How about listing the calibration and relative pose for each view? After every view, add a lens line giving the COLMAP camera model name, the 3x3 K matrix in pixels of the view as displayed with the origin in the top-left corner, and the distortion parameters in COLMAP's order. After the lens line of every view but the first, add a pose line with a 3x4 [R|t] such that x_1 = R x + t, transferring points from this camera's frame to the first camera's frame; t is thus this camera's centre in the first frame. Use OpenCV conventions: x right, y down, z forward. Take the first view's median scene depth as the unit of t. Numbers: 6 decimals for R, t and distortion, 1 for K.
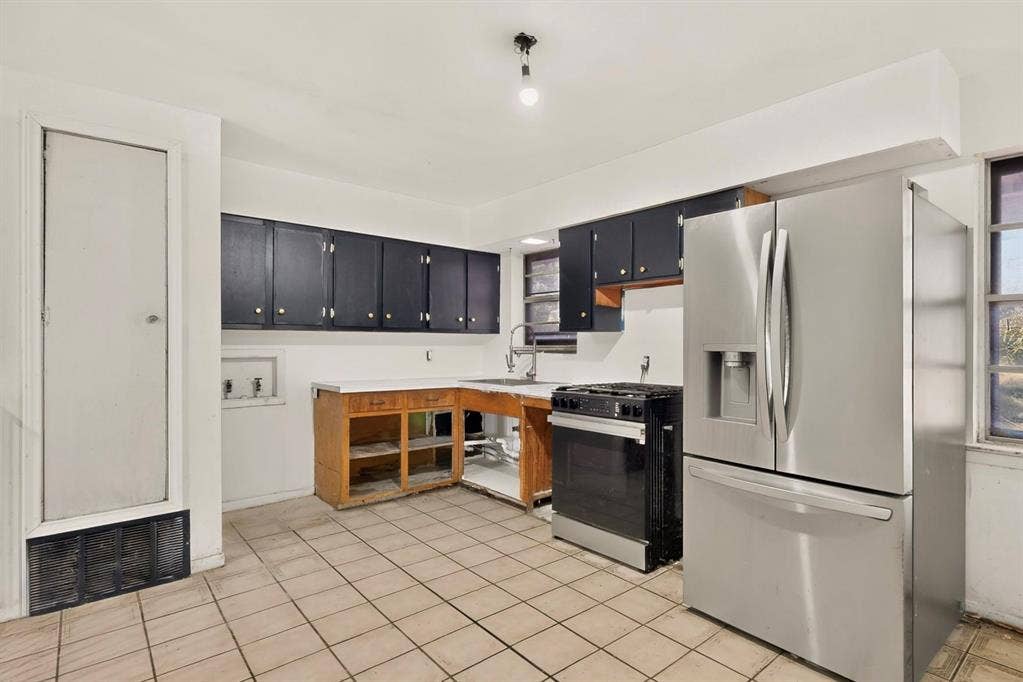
lens RADIAL K [[455.7, 0, 518.6], [0, 455.7, 342.8], [0, 0, 1]] dist [-0.003356, 0.000035]
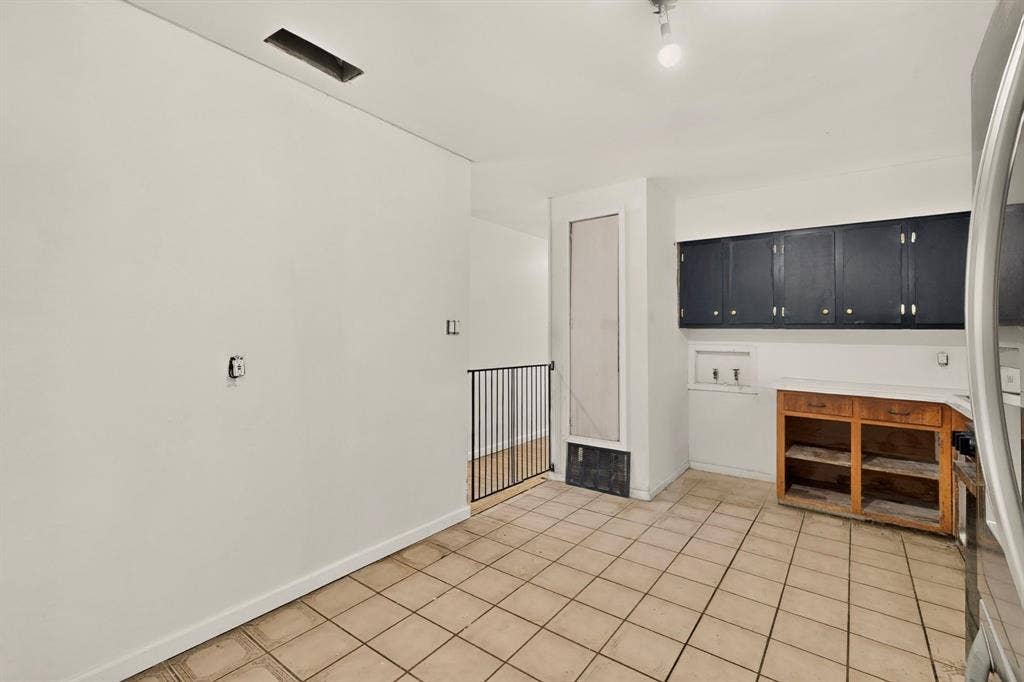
lens RADIAL K [[369.5, 0, 514.7], [0, 369.5, 334.0], [0, 0, 1]] dist [-0.000300, -0.000111]
pose [[0.371459, -0.002715, -0.928446, 0.202997], [-0.012991, 0.999883, -0.008122, 0.000462], [0.928359, 0.015079, 0.371380, 0.172408]]
